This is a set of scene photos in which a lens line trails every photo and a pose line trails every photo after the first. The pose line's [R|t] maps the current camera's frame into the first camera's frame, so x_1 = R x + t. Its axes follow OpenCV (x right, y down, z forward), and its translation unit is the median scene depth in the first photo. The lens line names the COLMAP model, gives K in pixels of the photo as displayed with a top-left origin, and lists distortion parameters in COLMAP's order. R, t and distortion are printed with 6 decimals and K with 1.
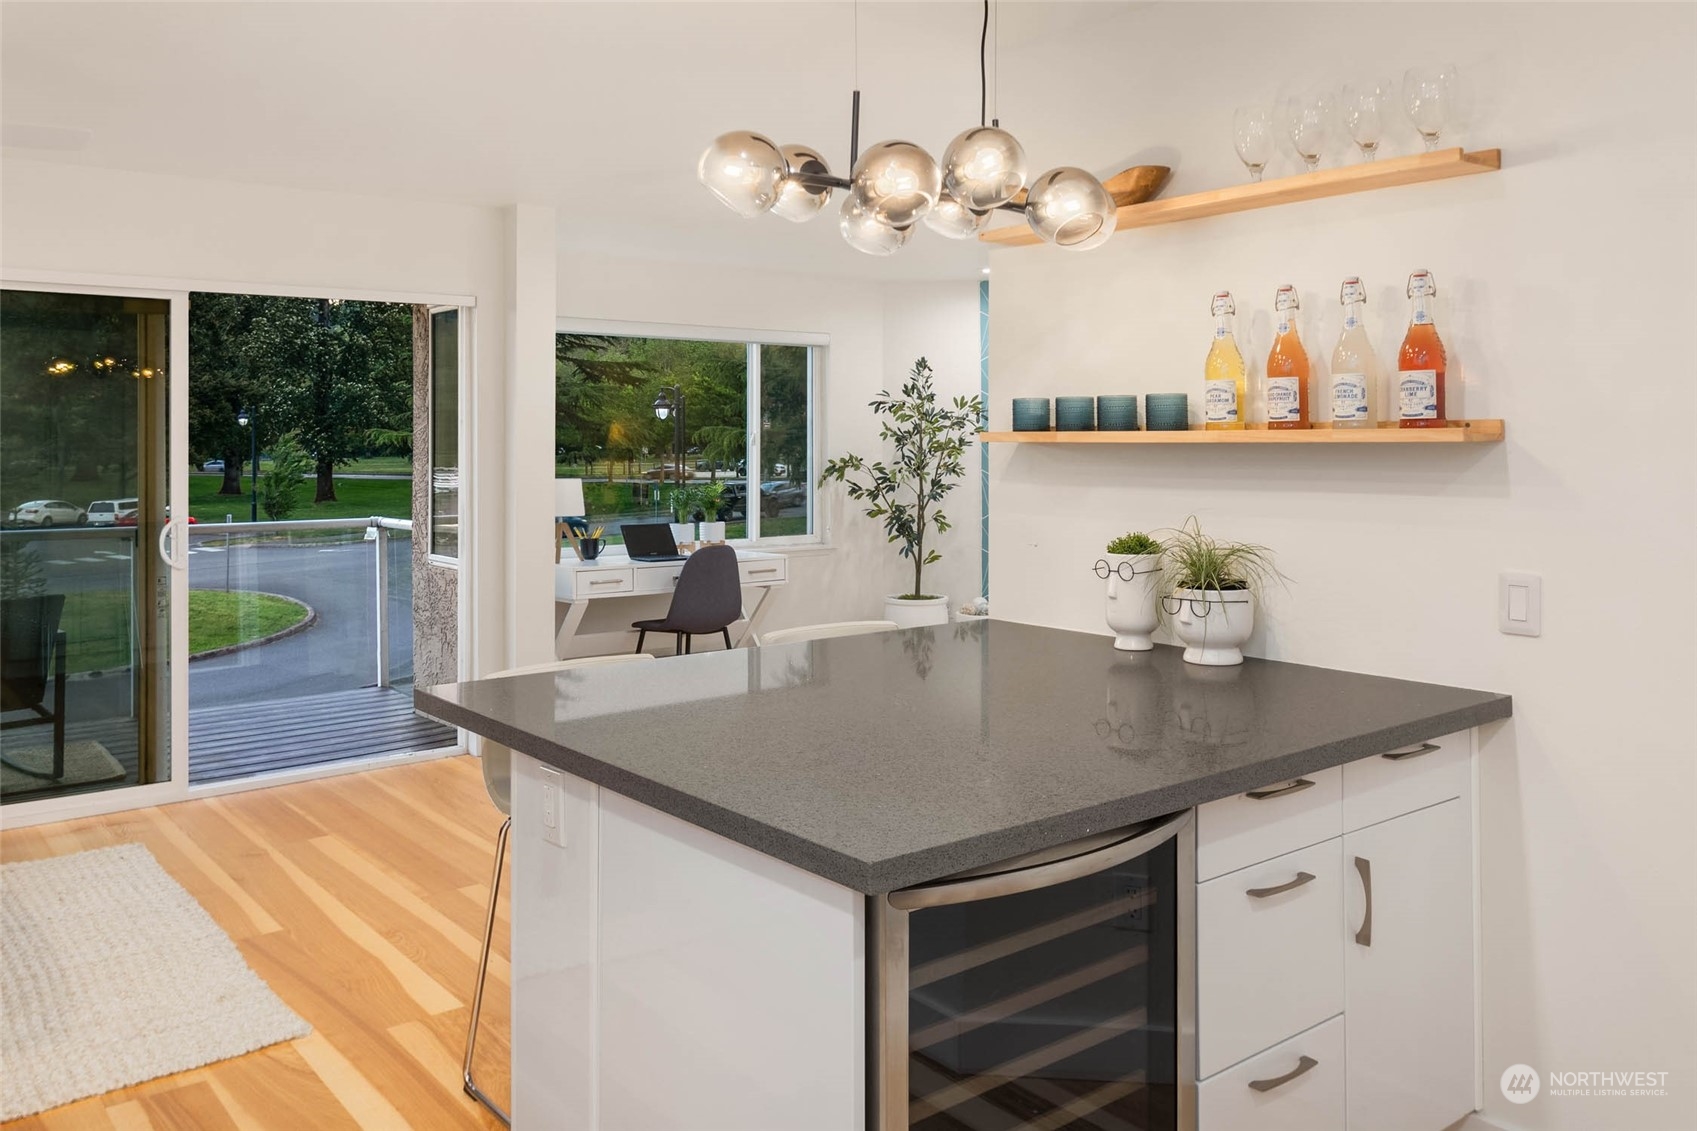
lens RADIAL K [[1299.5, 0, 807.3], [0, 1299.5, 478.8], [0, 0, 1]] dist [-0.031219, -0.001970]
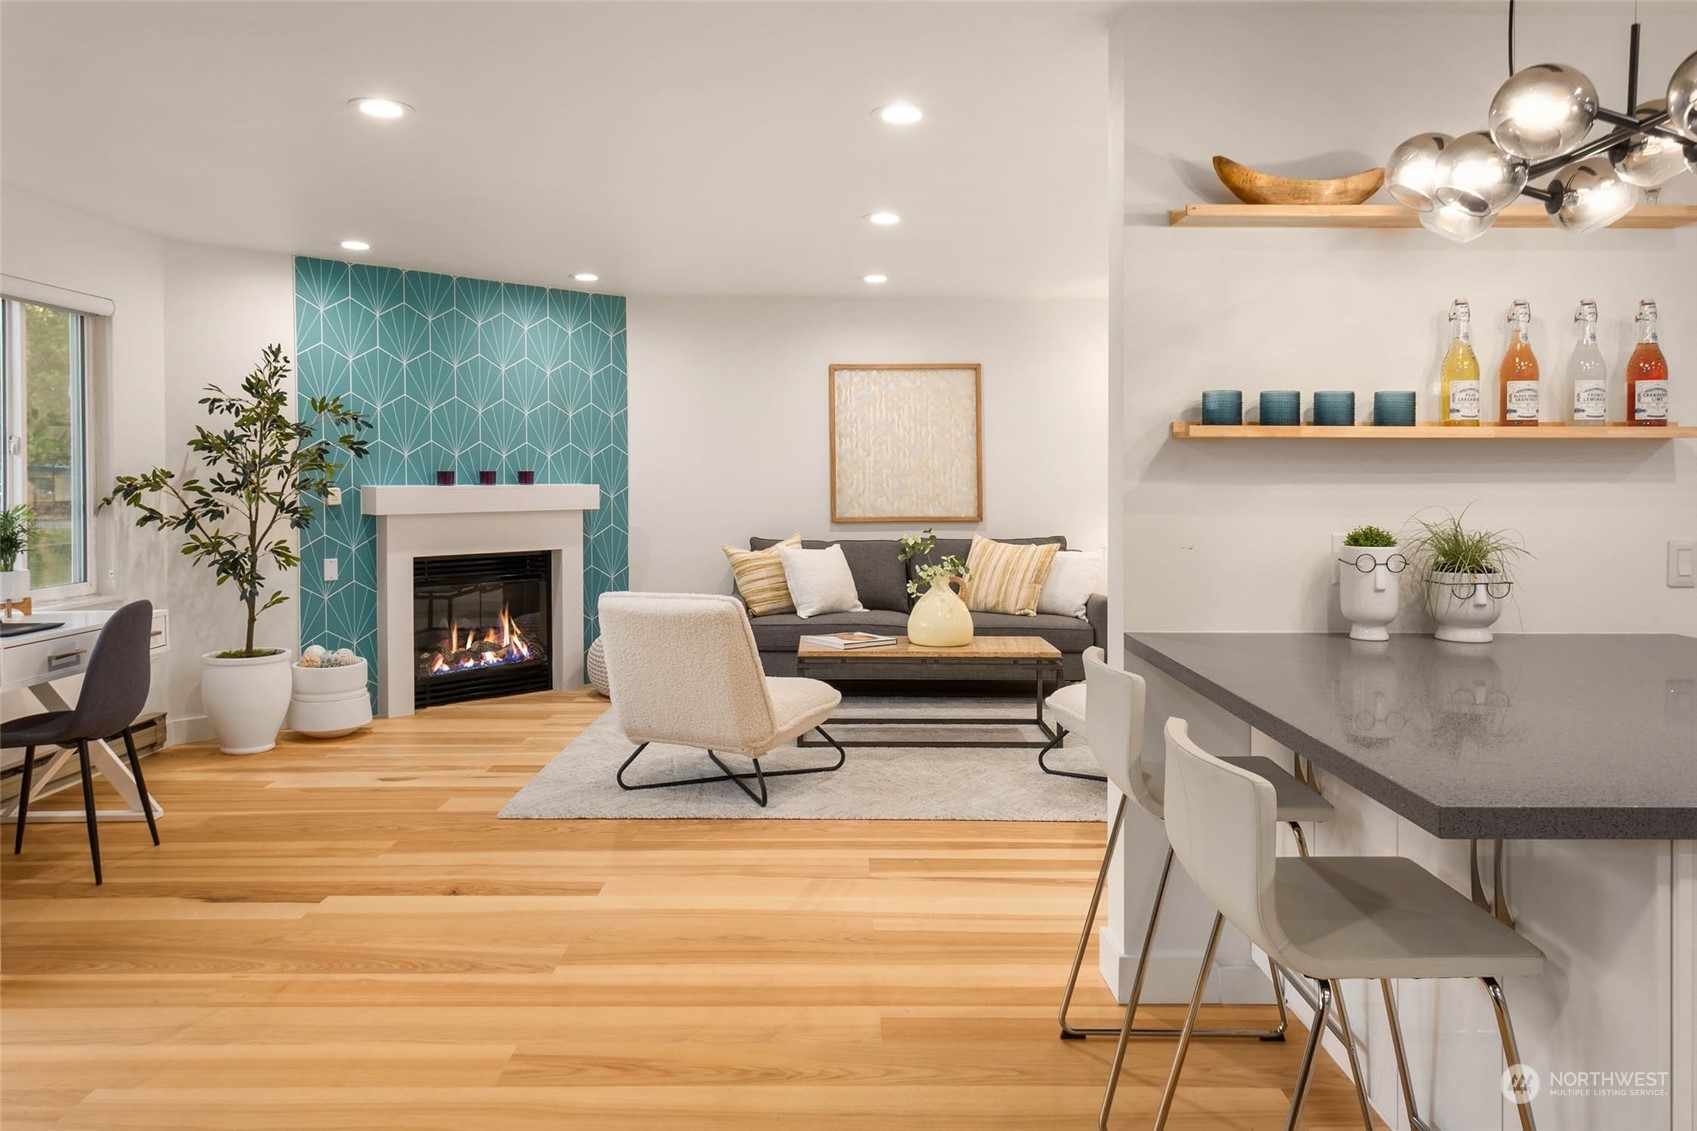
lens RADIAL K [[1241.3, 0, 834.0], [0, 1241.3, 516.1], [0, 0, 1]] dist [-0.001981, 0.000004]
pose [[0.616442, -0.026657, 0.786949, -0.289446], [0.020293, 0.999633, 0.017965, 0.002800], [-0.787139, 0.004895, 0.616757, 0.272260]]
